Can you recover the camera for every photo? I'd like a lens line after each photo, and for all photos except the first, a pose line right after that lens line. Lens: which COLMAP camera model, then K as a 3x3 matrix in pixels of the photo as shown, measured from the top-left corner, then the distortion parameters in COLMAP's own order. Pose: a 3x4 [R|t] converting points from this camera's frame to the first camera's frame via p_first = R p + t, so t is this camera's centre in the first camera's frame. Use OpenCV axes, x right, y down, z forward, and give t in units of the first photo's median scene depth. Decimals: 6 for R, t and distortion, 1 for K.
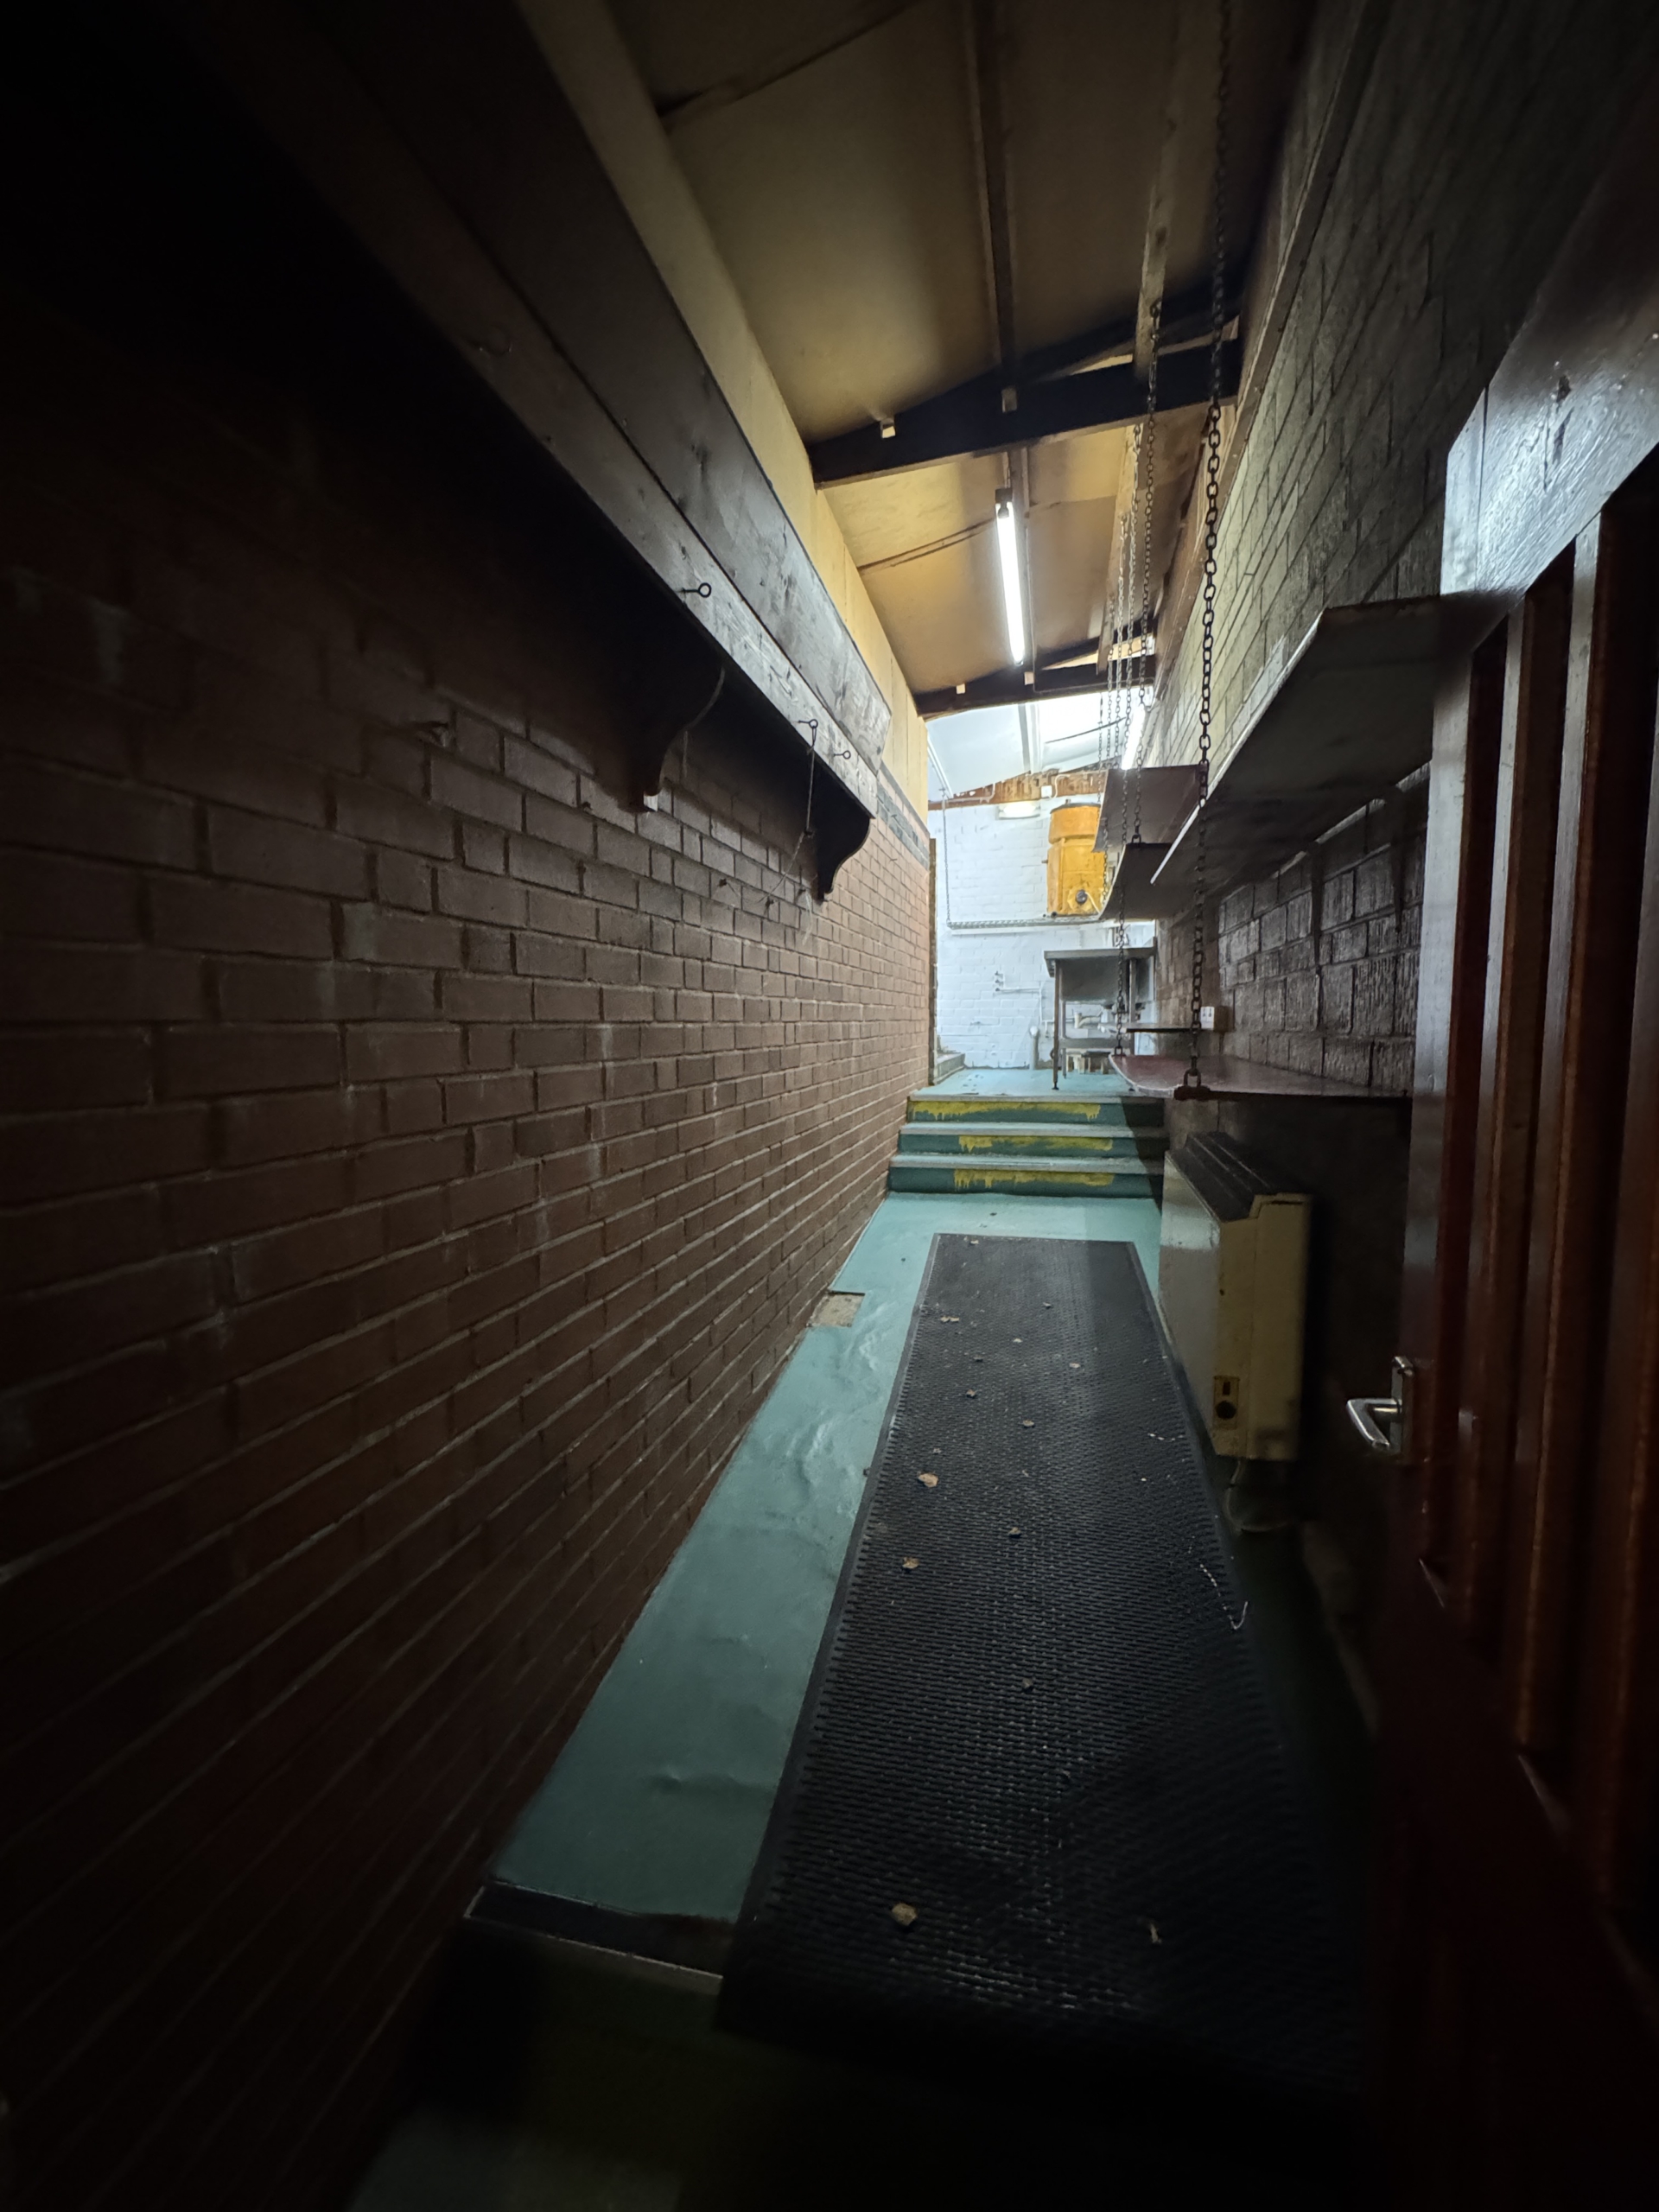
lens RADIAL K [[882.8, 0, 831.0], [0, 882.8, 1106.8], [0, 0, 1]] dist [-0.002941, 0.000600]
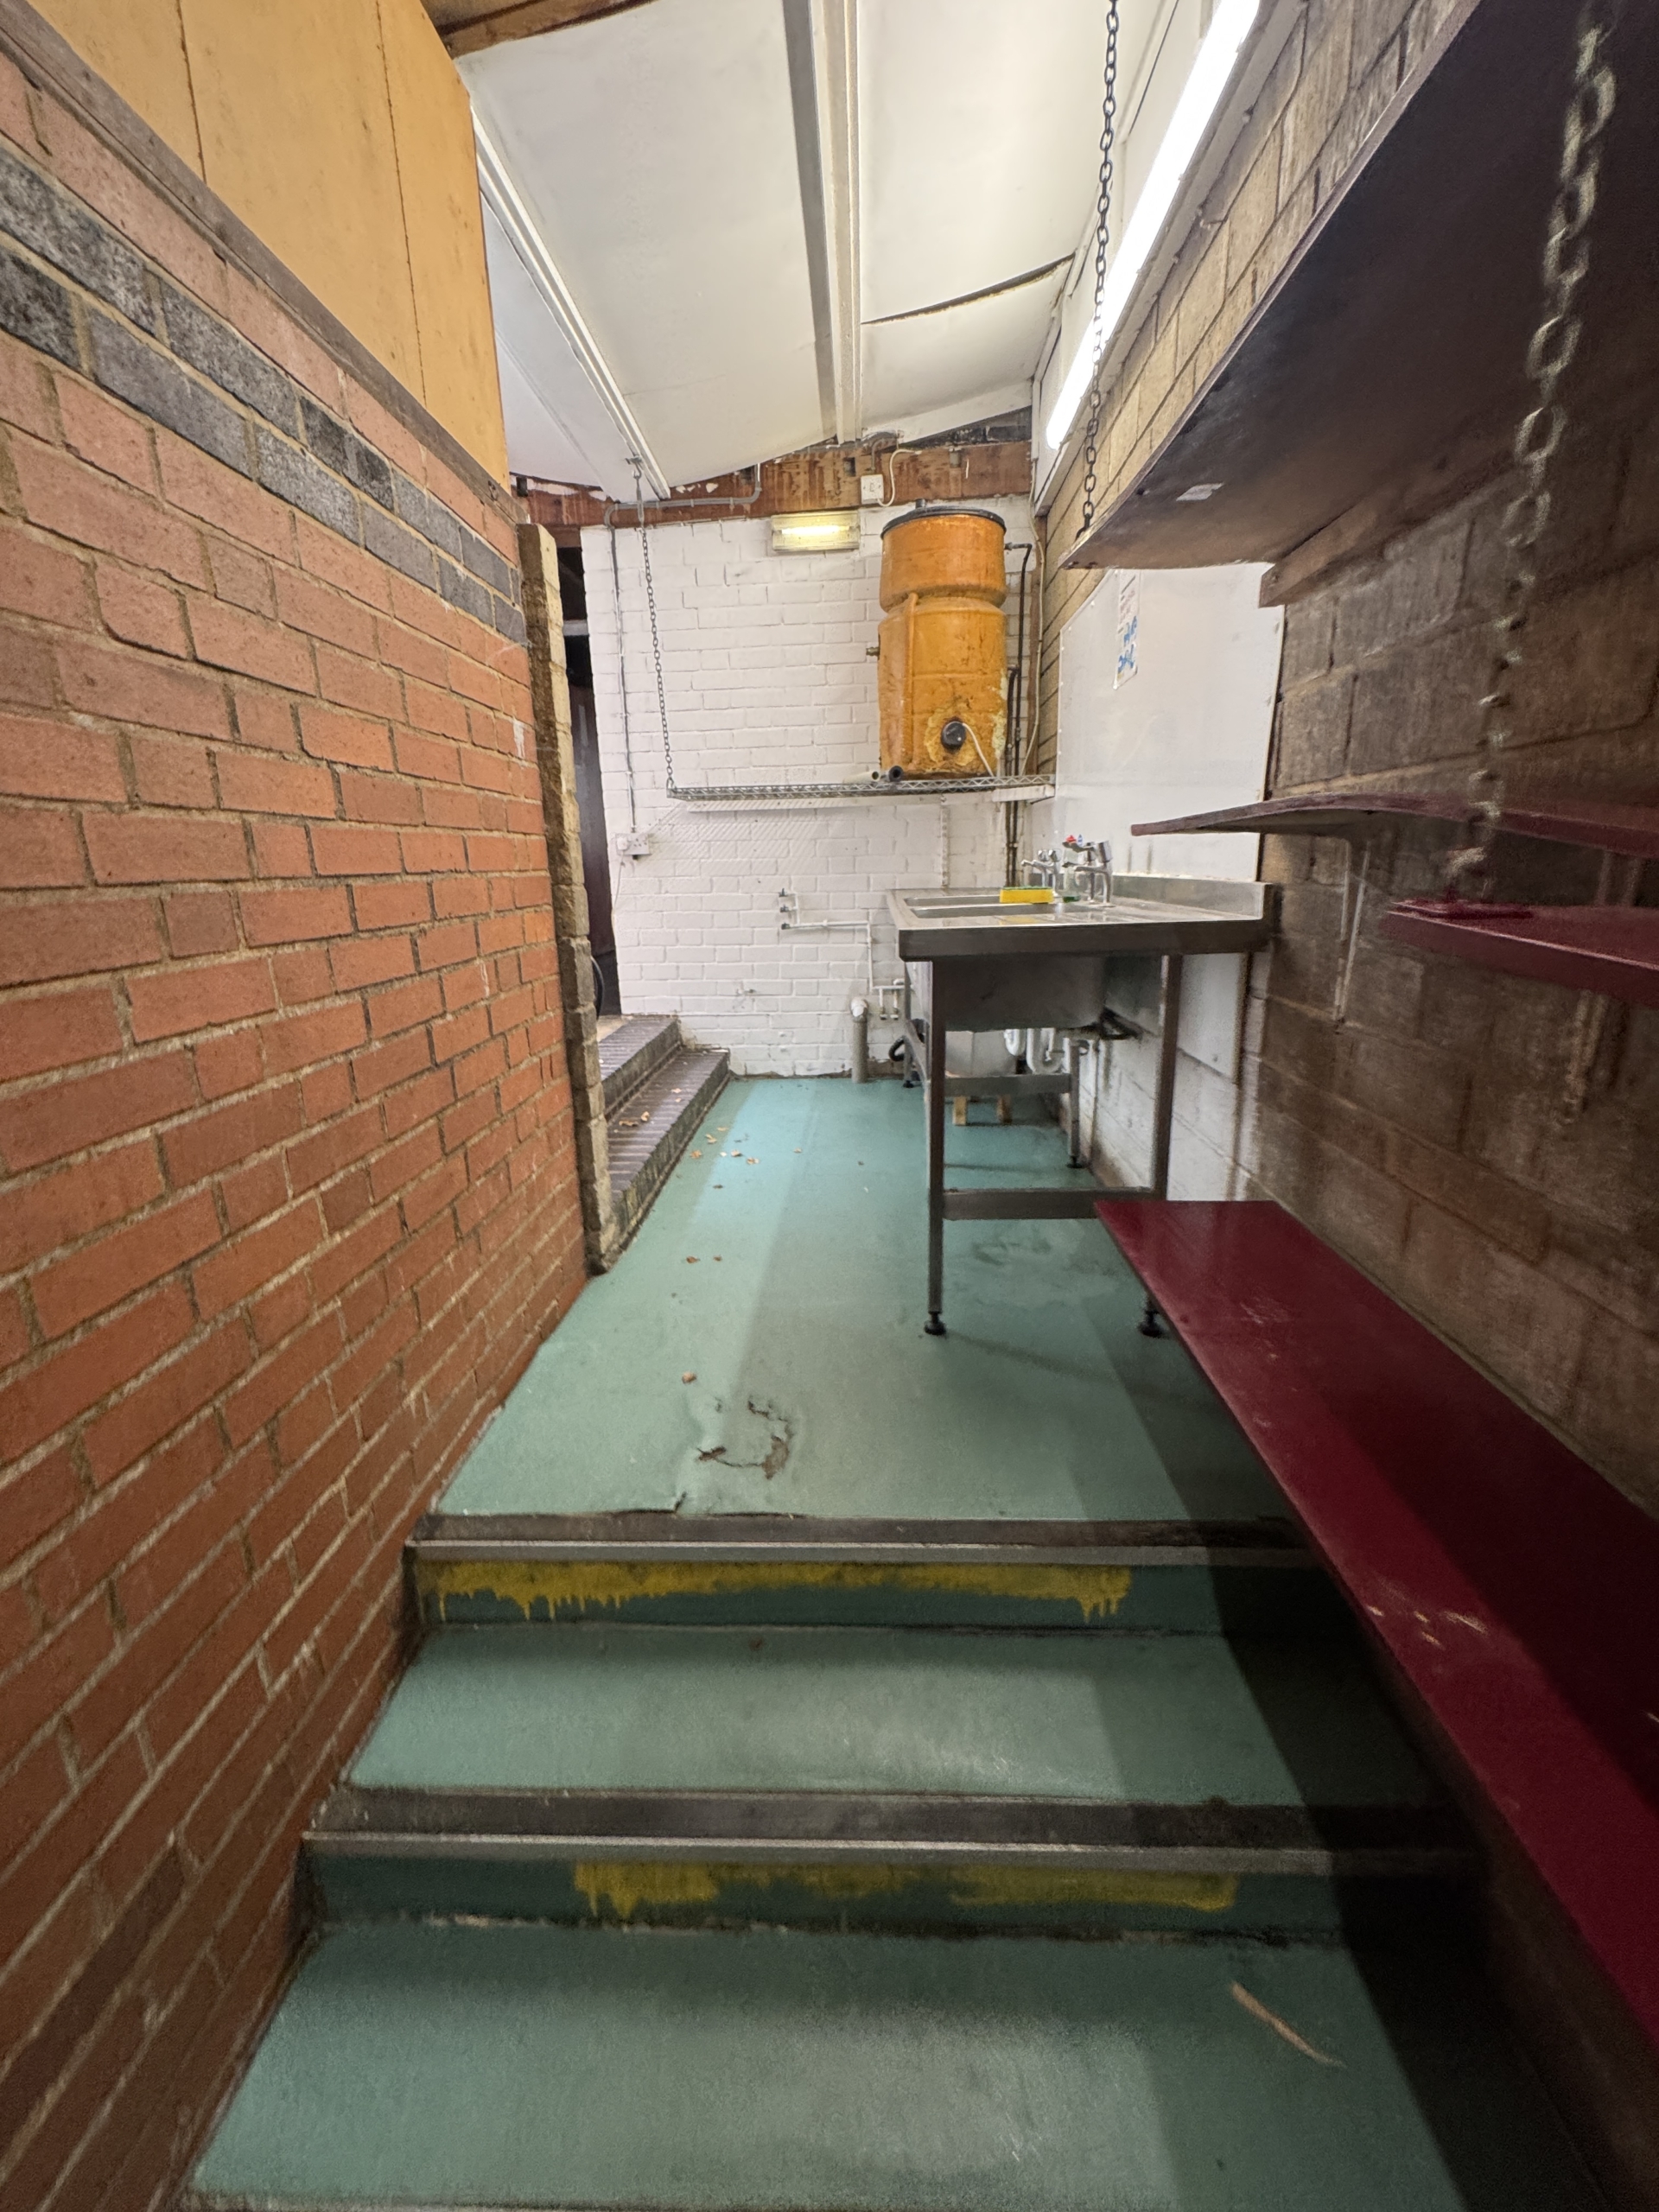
lens RADIAL K [[882.8, 0, 831.0], [0, 882.8, 1106.8], [0, 0, 1]] dist [-0.002941, 0.000600]
pose [[0.978719, -0.064985, 0.194645, 0.114248], [0.031345, 0.984744, 0.171162, -0.121564], [-0.202798, -0.161418, 0.965825, 0.513309]]
